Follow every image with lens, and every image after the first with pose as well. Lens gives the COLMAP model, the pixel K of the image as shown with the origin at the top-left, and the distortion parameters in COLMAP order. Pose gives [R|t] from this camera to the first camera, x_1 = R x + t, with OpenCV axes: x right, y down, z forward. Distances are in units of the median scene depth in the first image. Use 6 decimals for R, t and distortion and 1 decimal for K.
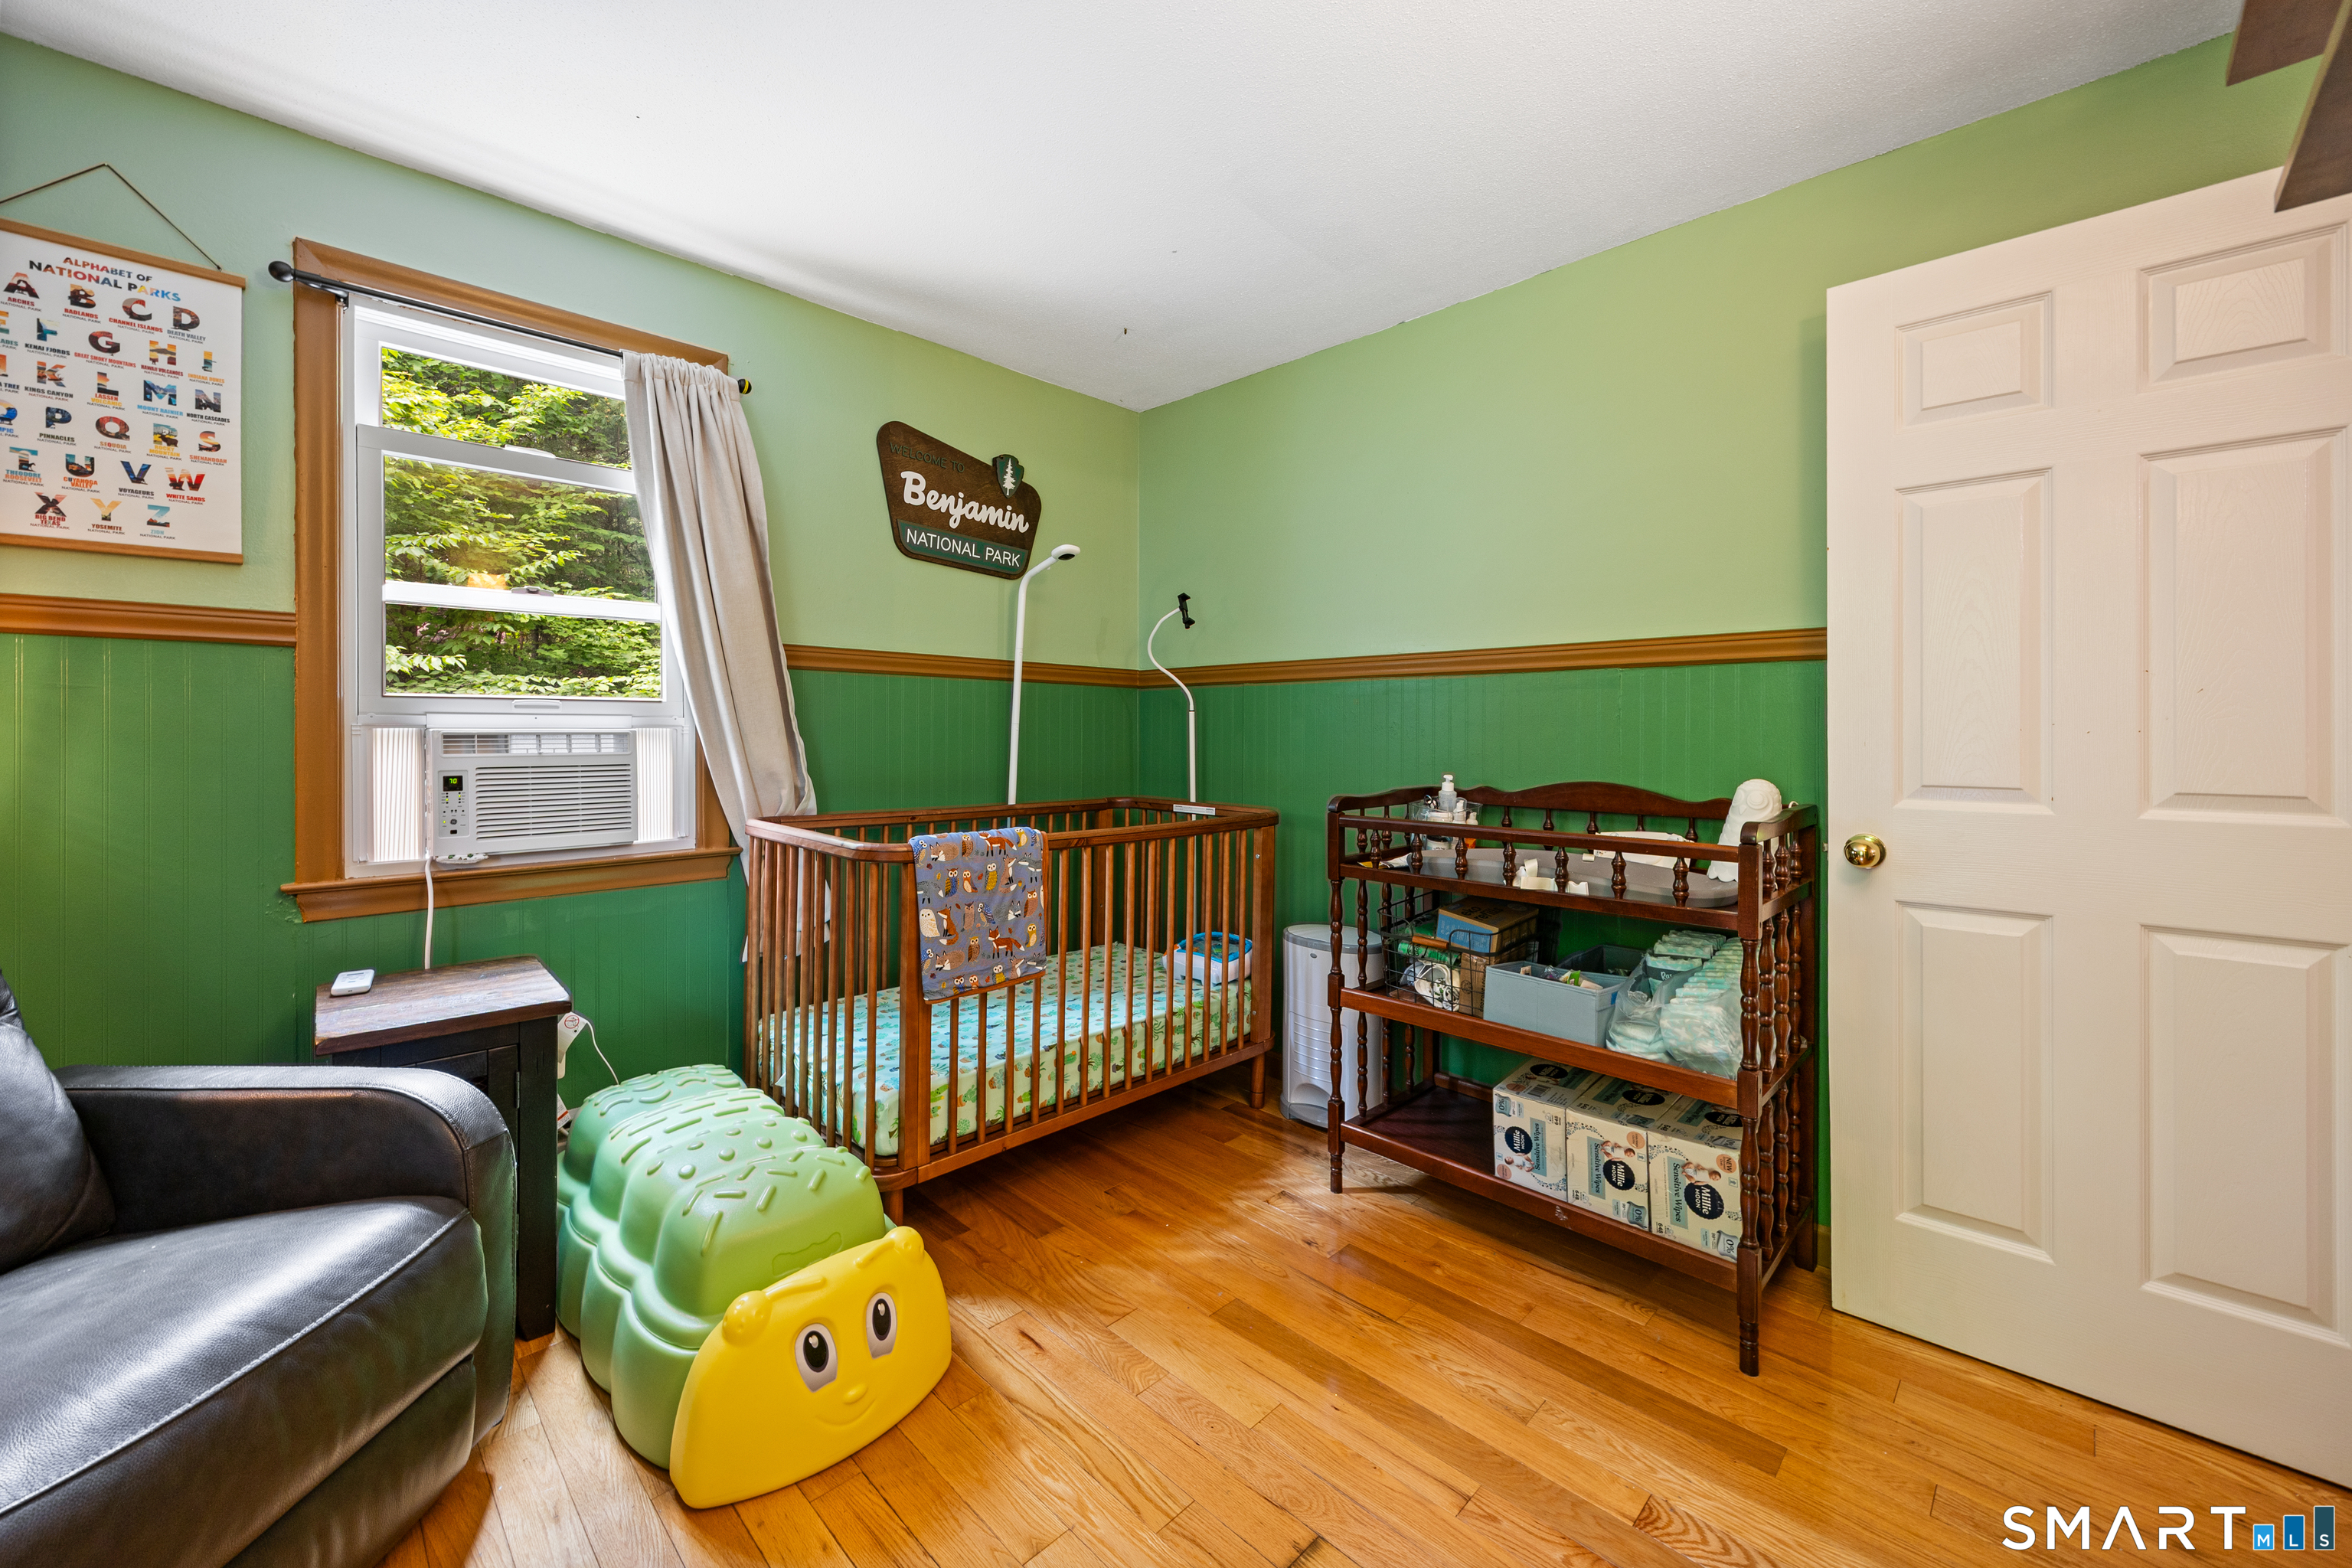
lens RADIAL K [[926.4, 0, 1168.7], [0, 926.4, 732.2], [0, 0, 1]] dist [-0.004578, 0.000131]
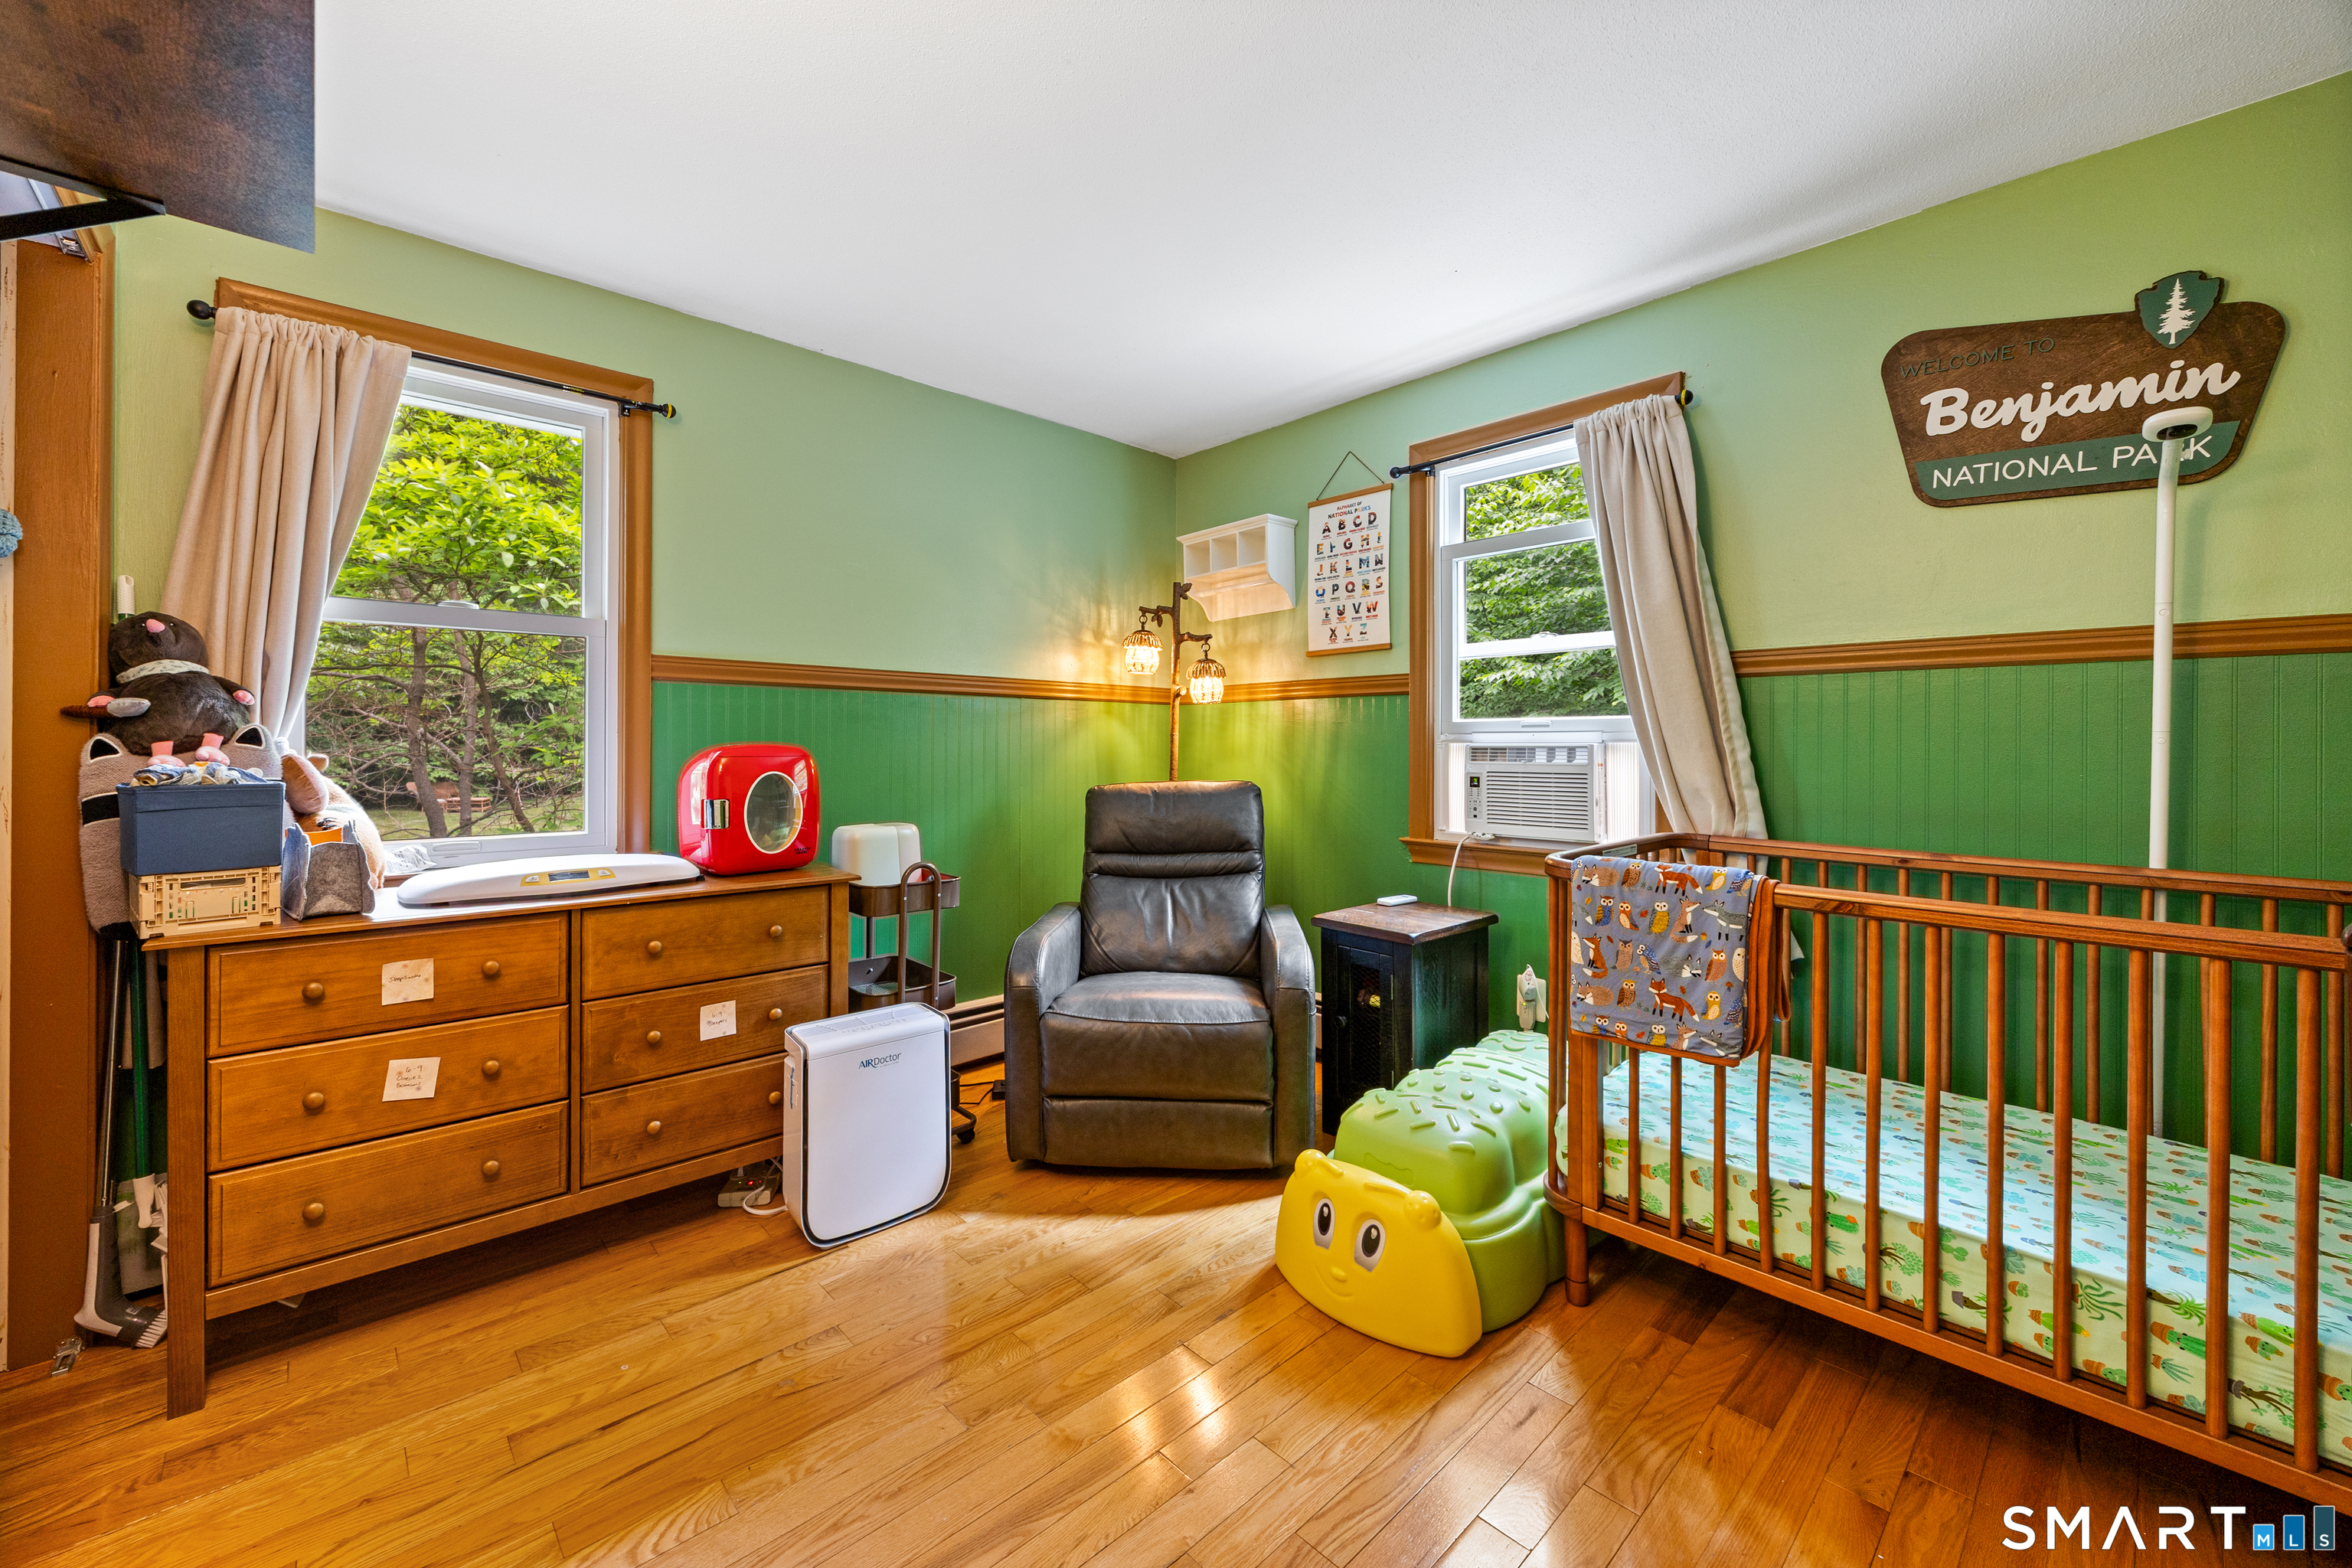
lens RADIAL K [[926.4, 0, 1183.0], [0, 926.4, 745.4], [0, 0, 1]] dist [-0.004578, 0.000131]
pose [[-0.034871, -0.002081, -0.999390, 0.648075], [-0.002167, 0.999996, -0.002007, 0.003036], [0.999389, 0.002096, -0.034875, 0.587603]]
